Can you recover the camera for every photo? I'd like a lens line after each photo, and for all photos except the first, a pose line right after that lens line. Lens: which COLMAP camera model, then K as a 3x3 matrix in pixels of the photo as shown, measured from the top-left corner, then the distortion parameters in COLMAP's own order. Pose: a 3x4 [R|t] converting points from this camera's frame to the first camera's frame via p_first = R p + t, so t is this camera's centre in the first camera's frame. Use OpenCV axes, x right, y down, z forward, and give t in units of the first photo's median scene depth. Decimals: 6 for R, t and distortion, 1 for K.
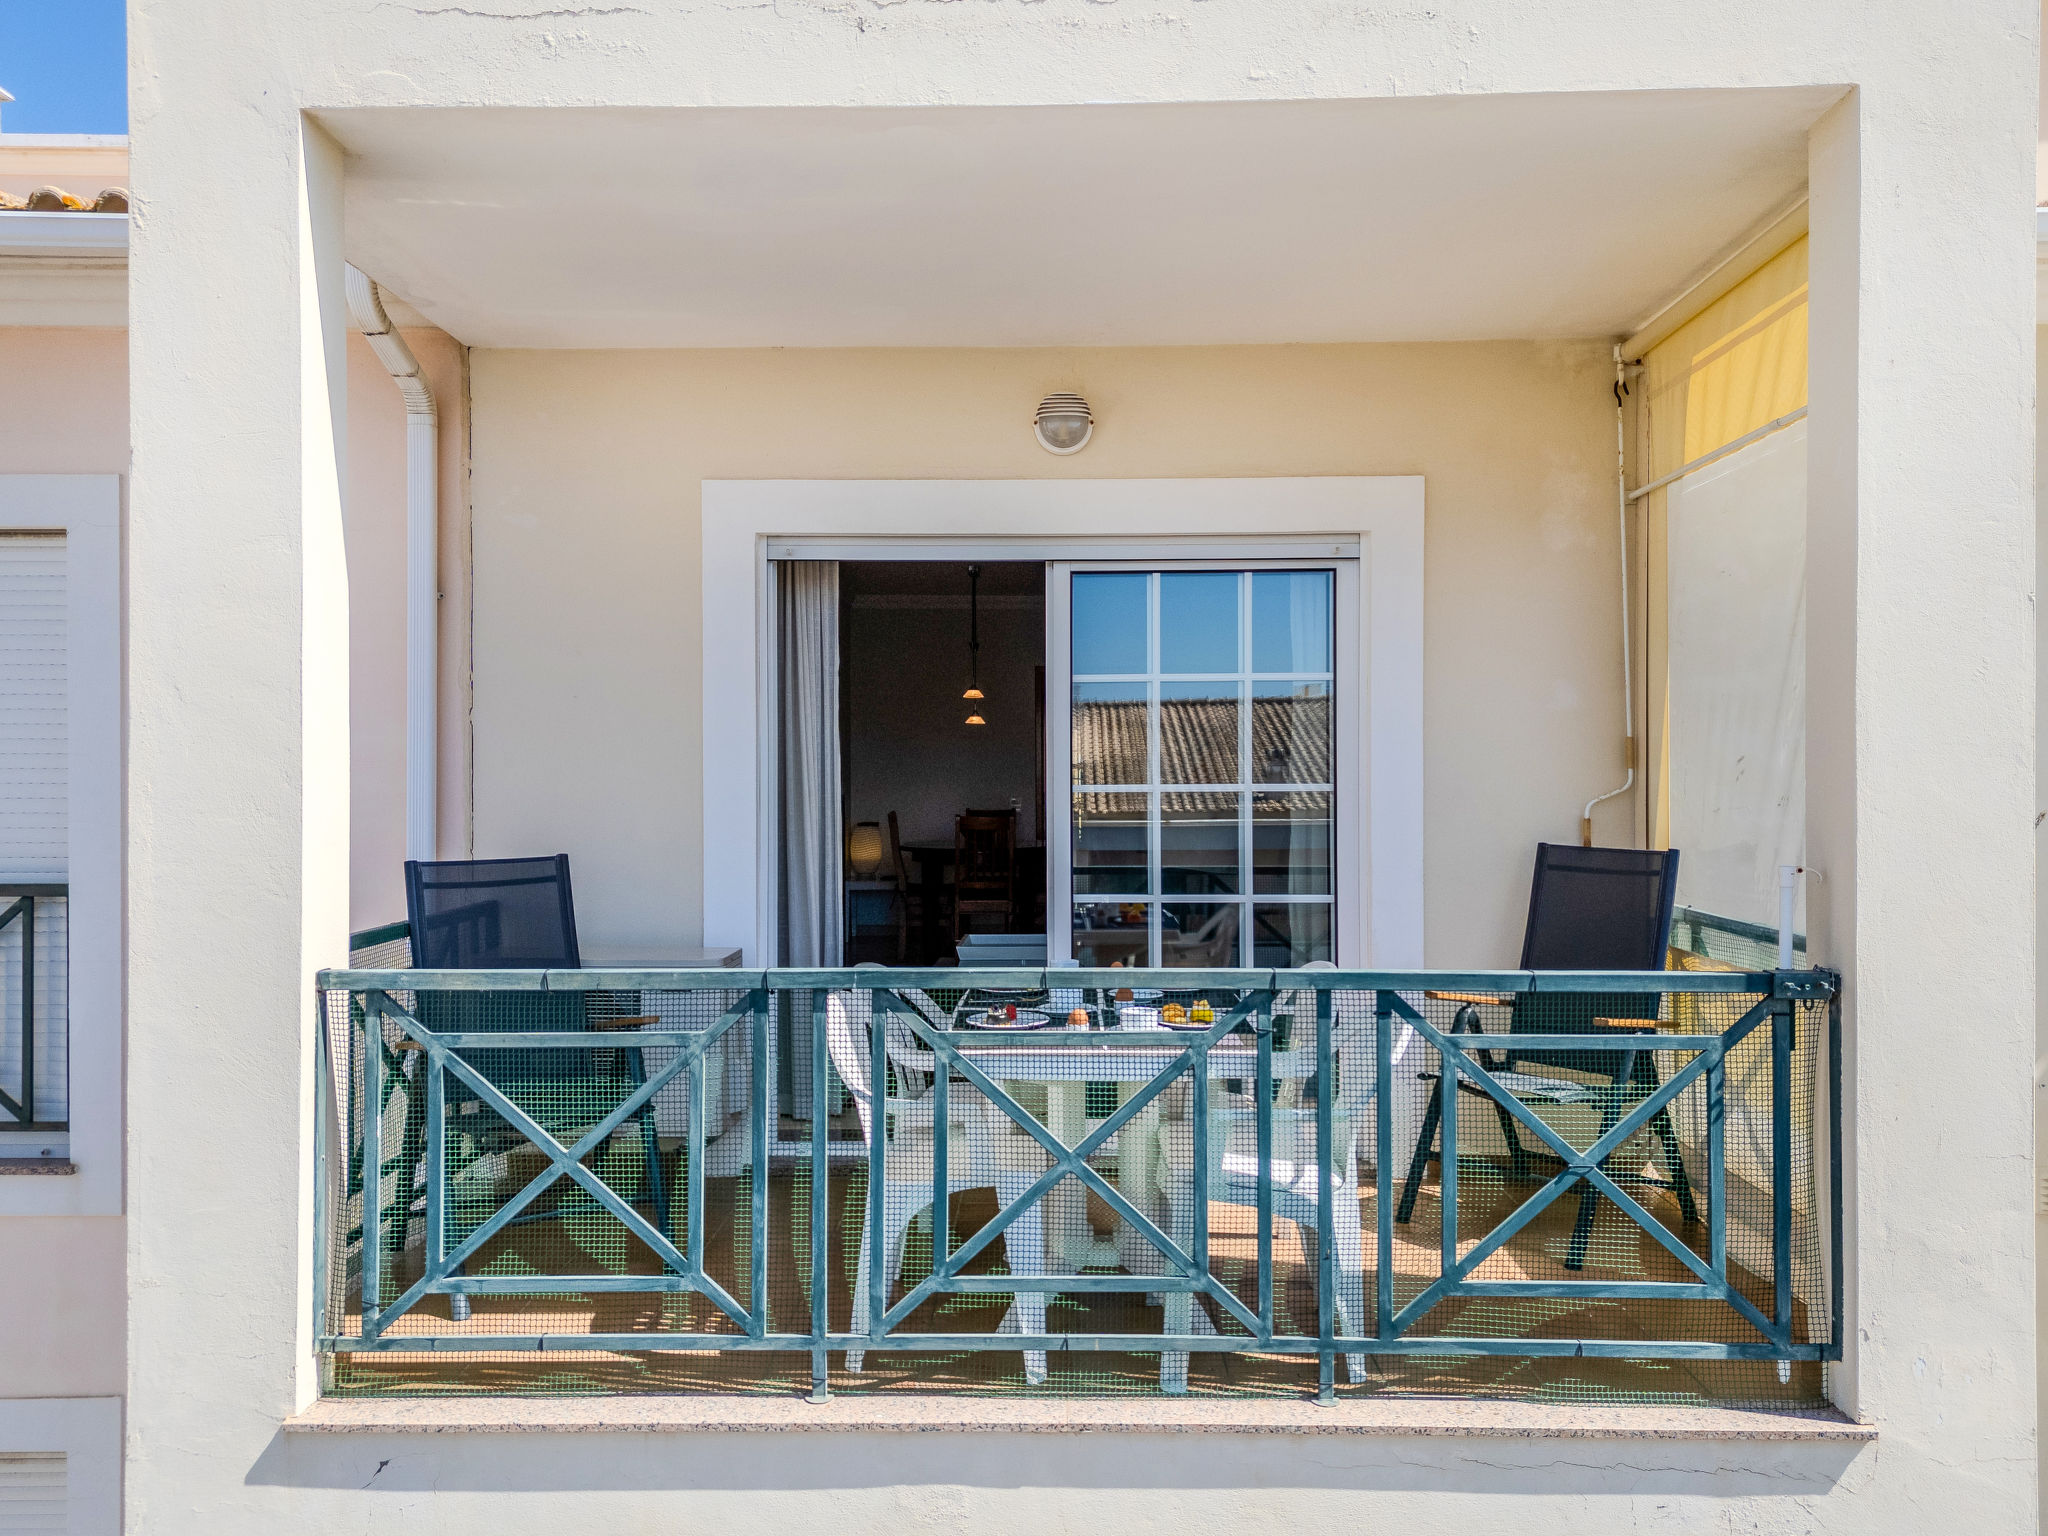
lens RADIAL K [[1515.9, 0, 1042.2], [0, 1515.9, 767.4], [0, 0, 1]] dist [0.086922, -0.116210]
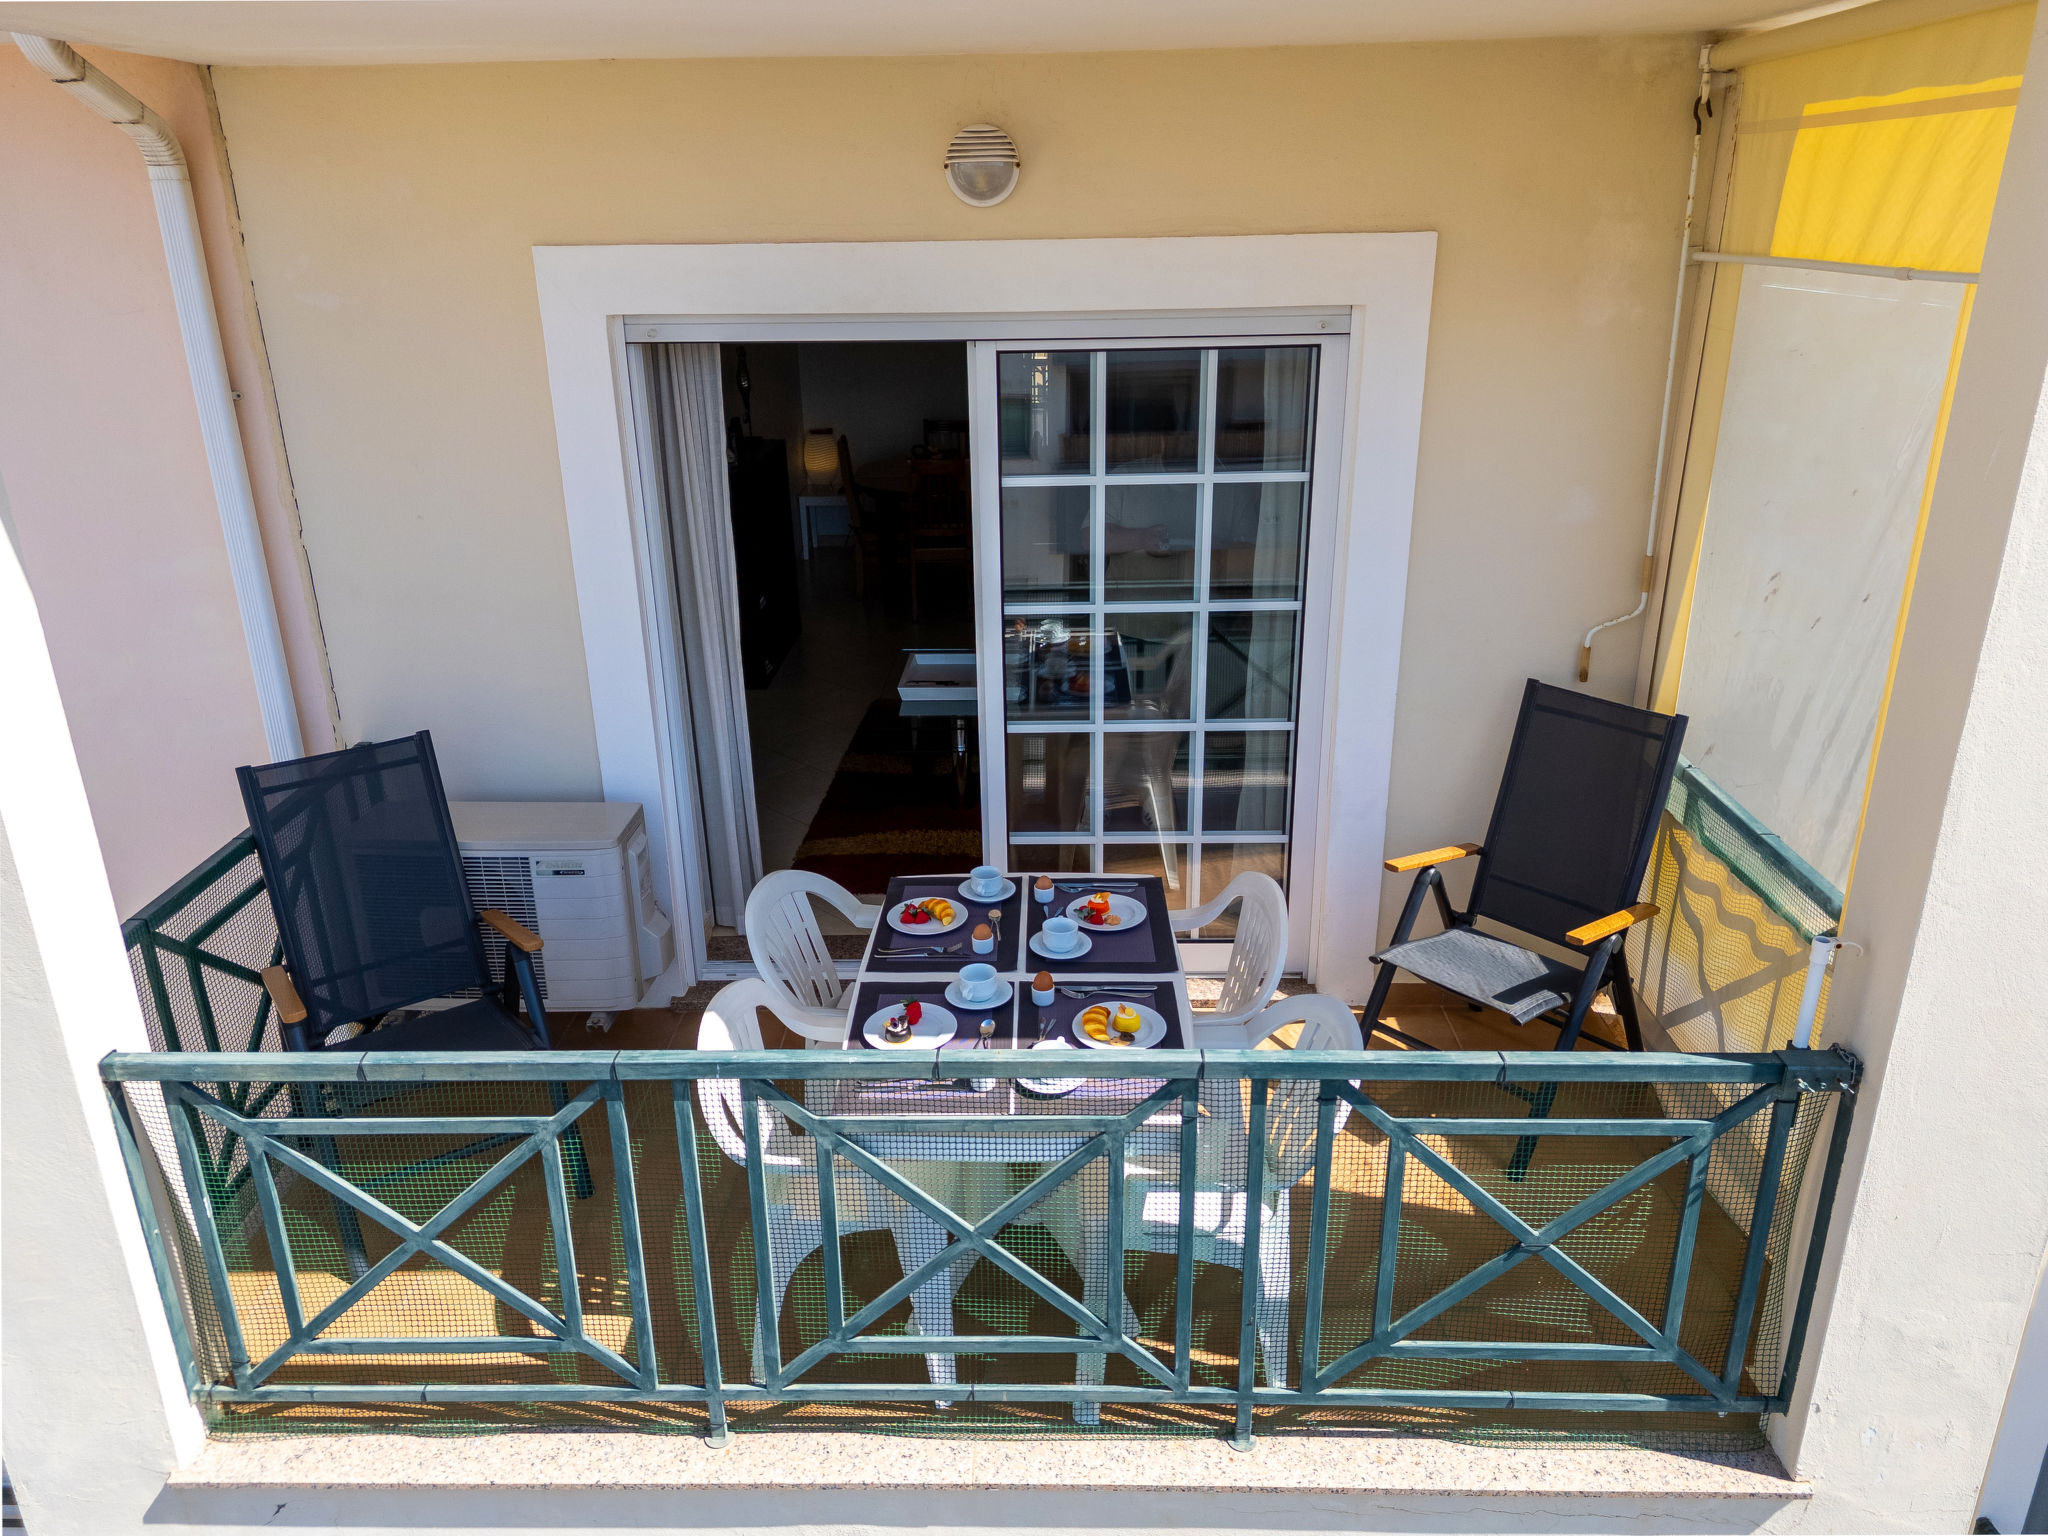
lens RADIAL K [[1442.4, 0, 1024.0], [0, 1442.4, 768.0], [0, 0, 1]] dist [0.084972, -0.092003]
pose [[0.999907, -0.010057, -0.009164, 0.051283], [0.012671, 0.933667, 0.357919, -0.268807], [0.004957, -0.358002, 0.933708, 0.247776]]
